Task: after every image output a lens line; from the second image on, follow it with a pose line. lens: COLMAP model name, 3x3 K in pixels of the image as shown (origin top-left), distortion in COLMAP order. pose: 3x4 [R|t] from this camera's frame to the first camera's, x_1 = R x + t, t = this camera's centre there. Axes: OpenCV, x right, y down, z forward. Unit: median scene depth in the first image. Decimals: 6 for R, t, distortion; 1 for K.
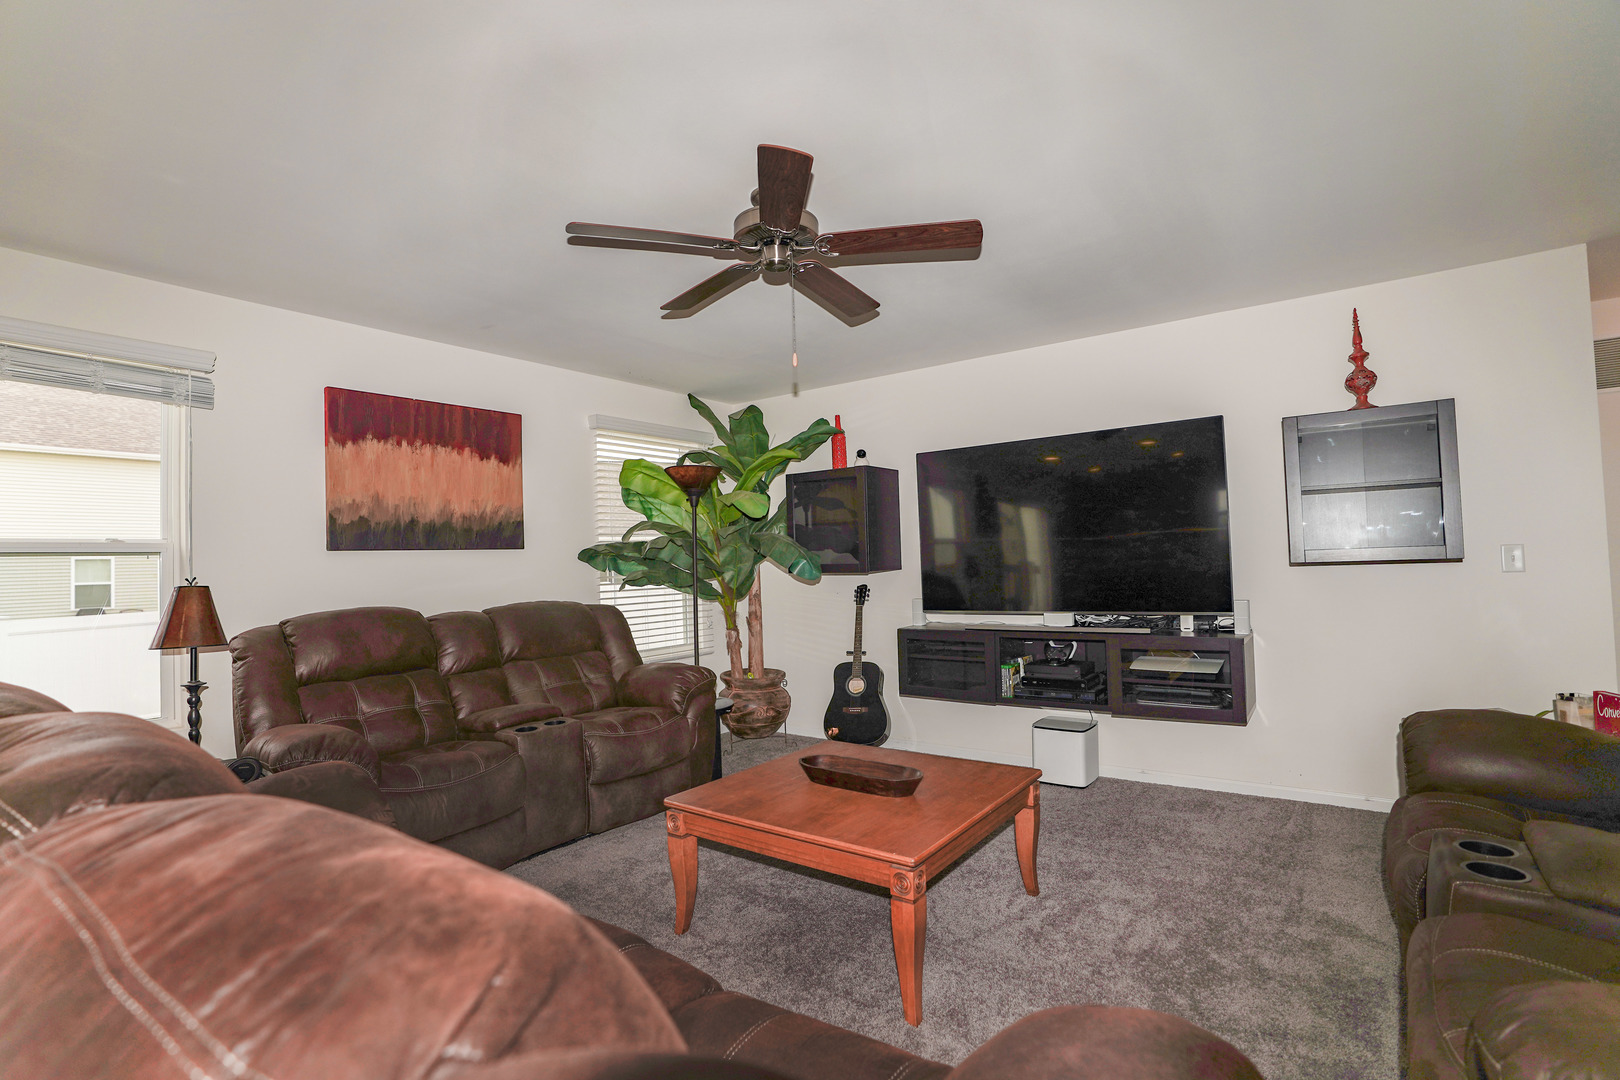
lens RADIAL K [[750.9, 0, 810.0], [0, 750.9, 540.0], [0, 0, 1]] dist [-0.073323, 0.033080]
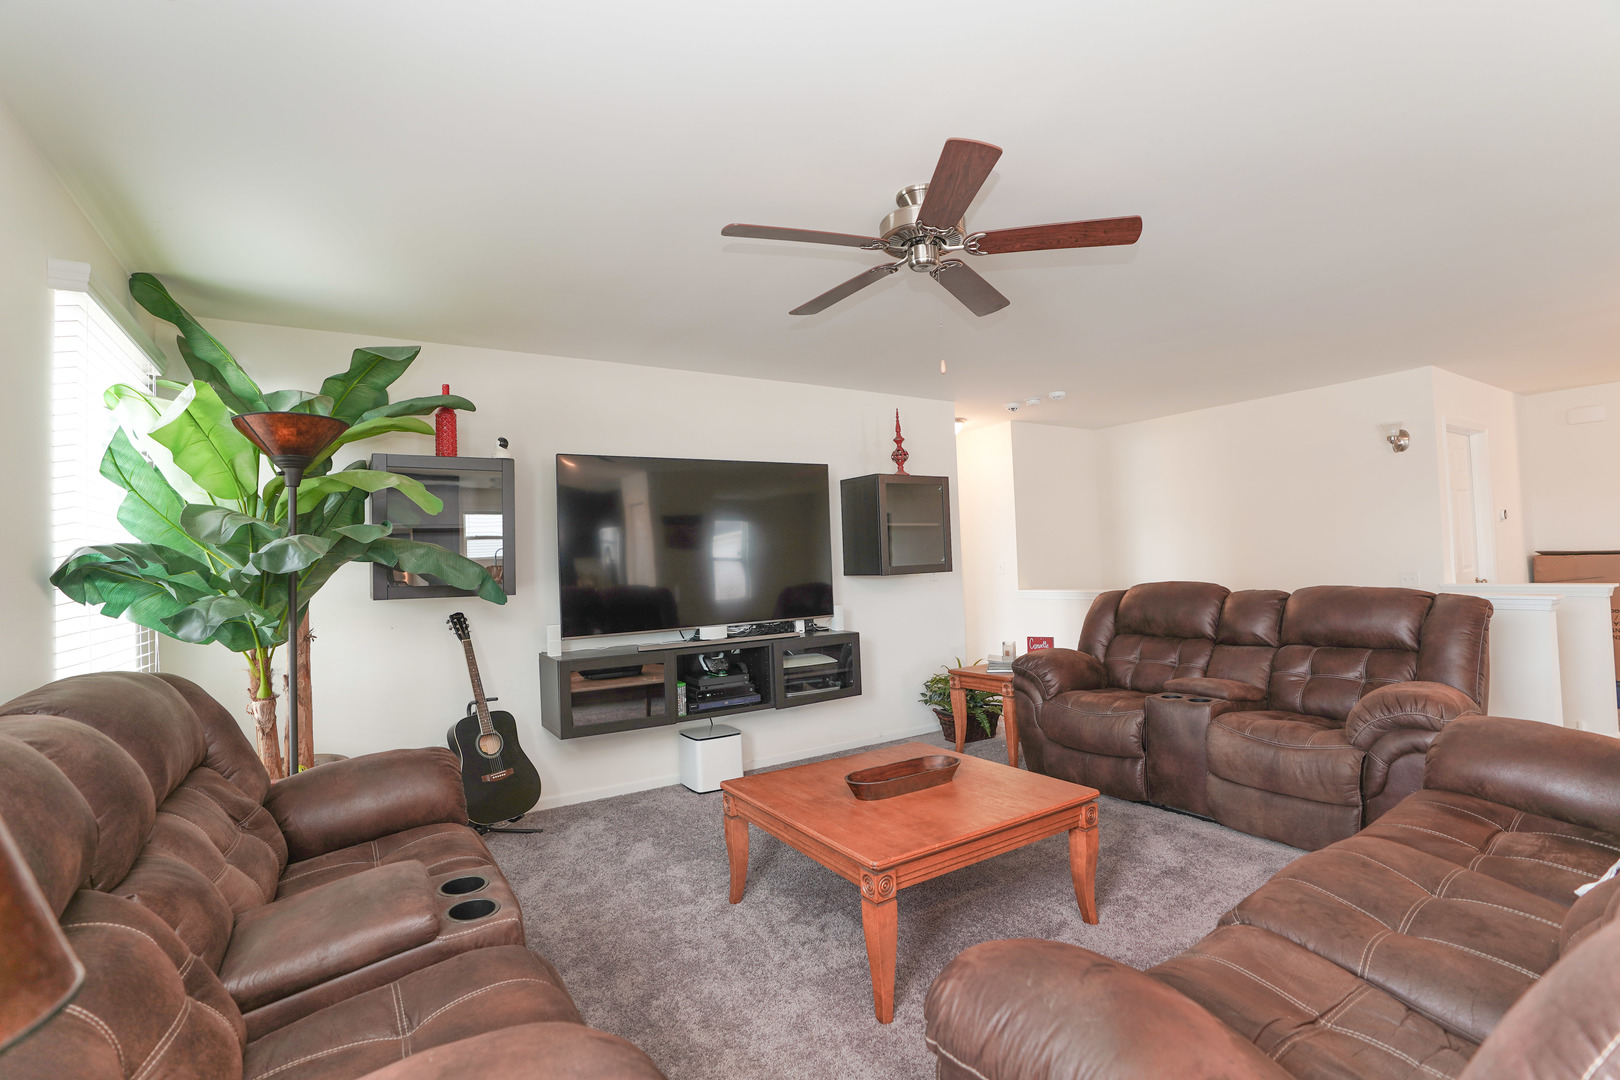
lens RADIAL K [[750.9, 0, 810.0], [0, 750.9, 540.0], [0, 0, 1]] dist [-0.073323, 0.033080]
pose [[0.354524, 0.043024, 0.934057, -0.672320], [-0.003450, 0.998994, -0.044706, 0.024789], [-0.935041, 0.012627, 0.354316, 0.538885]]
